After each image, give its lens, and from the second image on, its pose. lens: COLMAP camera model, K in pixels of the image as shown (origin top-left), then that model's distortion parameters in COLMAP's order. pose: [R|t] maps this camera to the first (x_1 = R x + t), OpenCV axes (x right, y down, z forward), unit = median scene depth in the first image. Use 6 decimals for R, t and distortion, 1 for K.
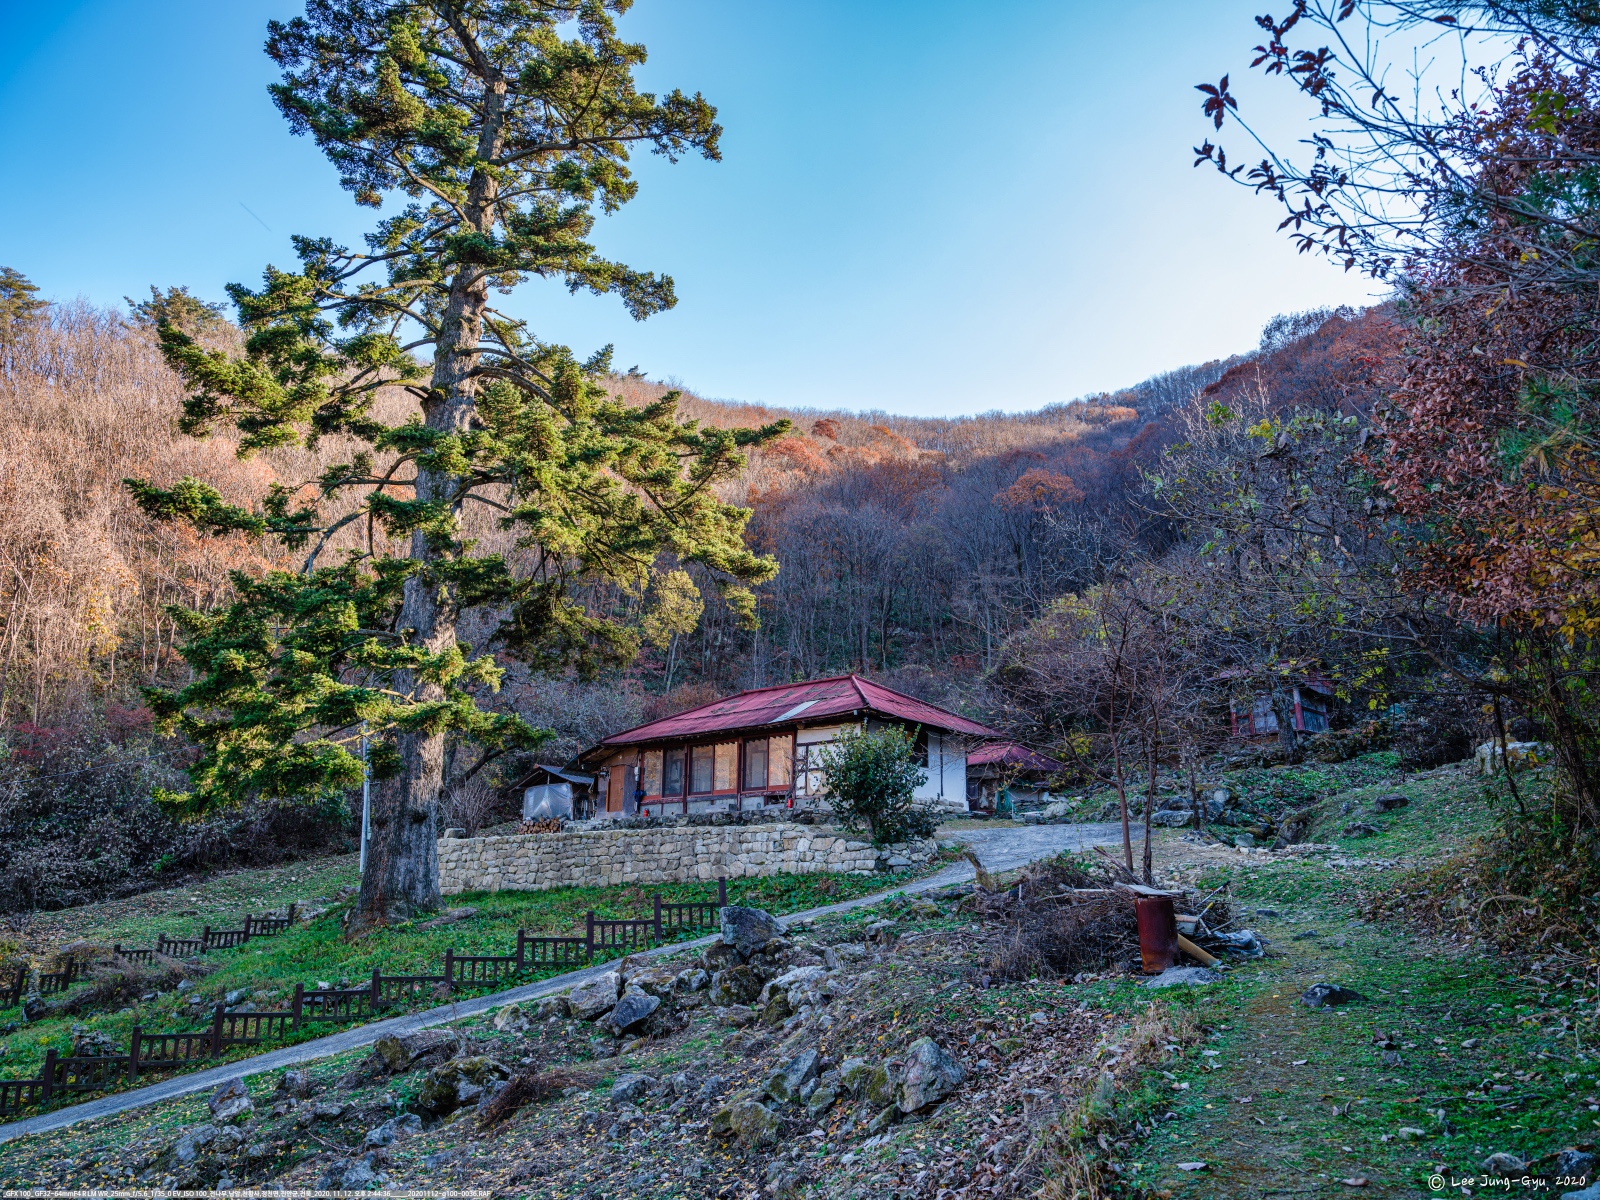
lens RADIAL K [[1199.9, 0, 799.9], [0, 1199.9, 595.7], [0, 0, 1]] dist [-0.003790, 0.000176]
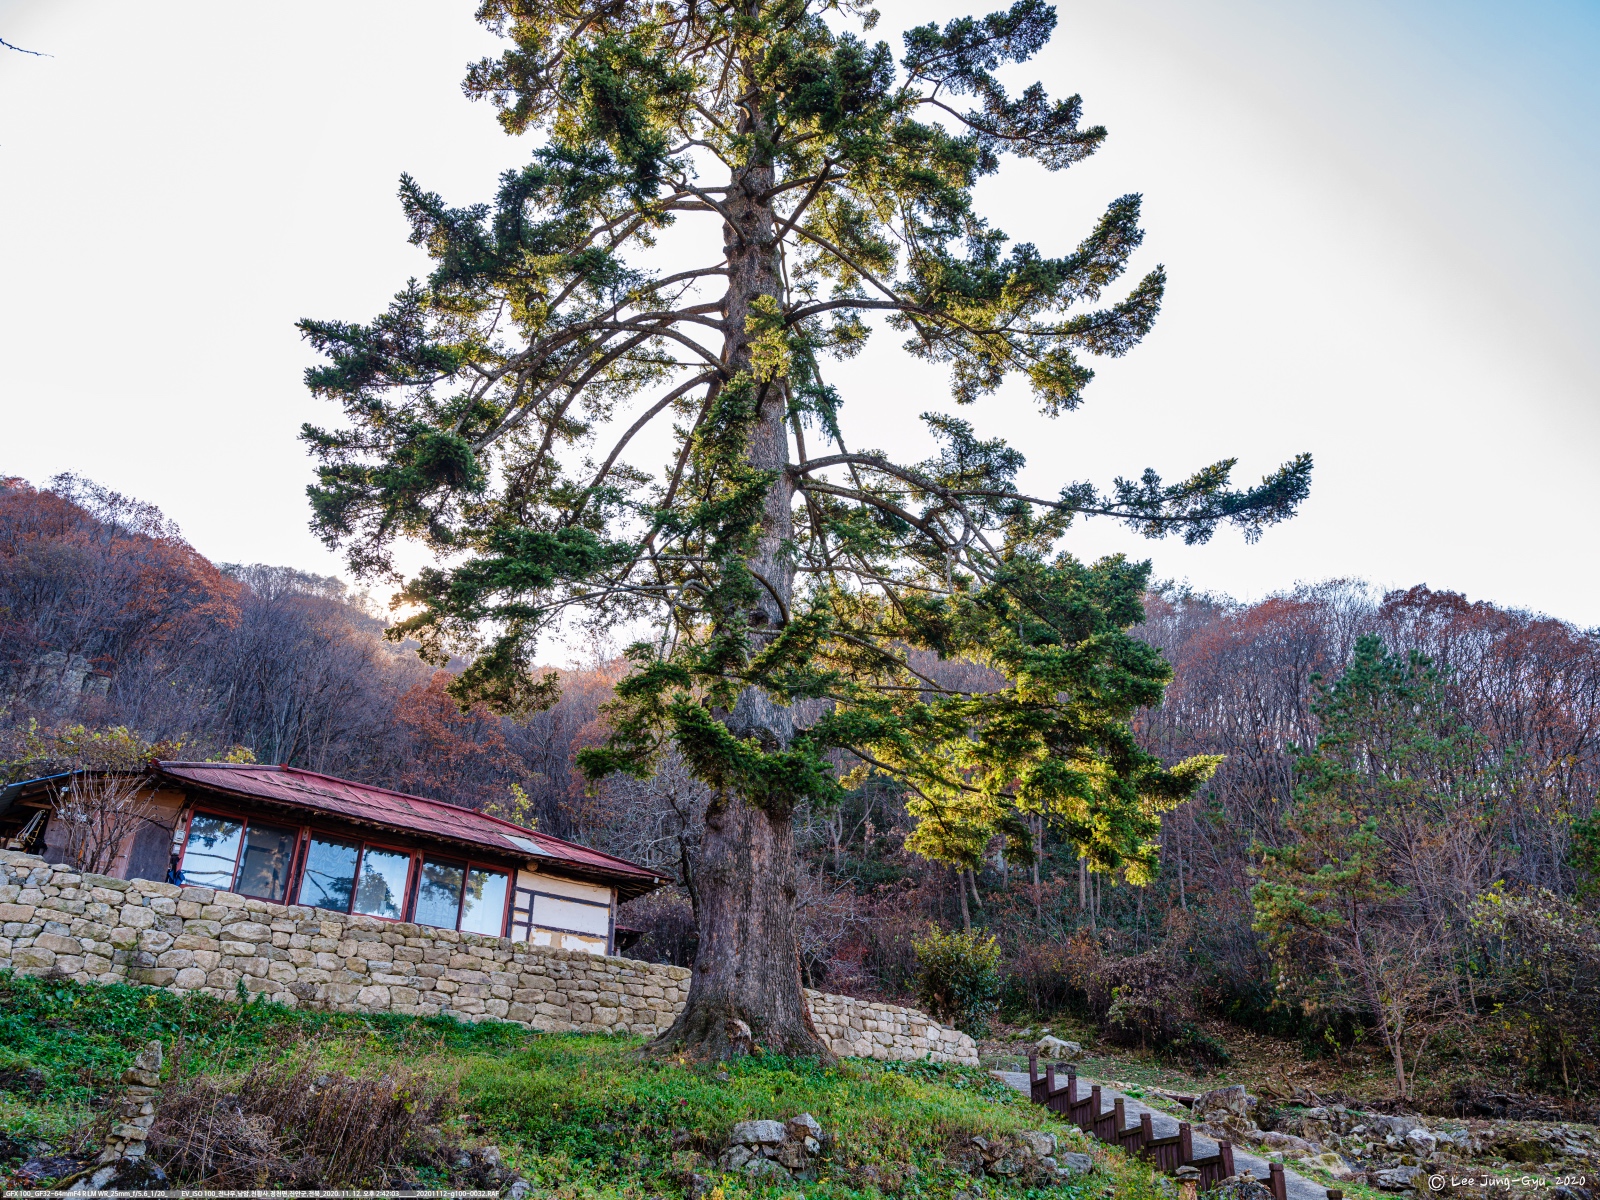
lens RADIAL K [[1270.9, 0, 845.1], [0, 1270.9, 624.7], [0, 0, 1]] dist [-0.006973, 0.007516]
pose [[0.091854, 0.441641, 0.892478, -1.003061], [-0.241060, 0.879470, -0.410394, 0.331439], [-0.966154, -0.177445, 0.187245, 0.864084]]
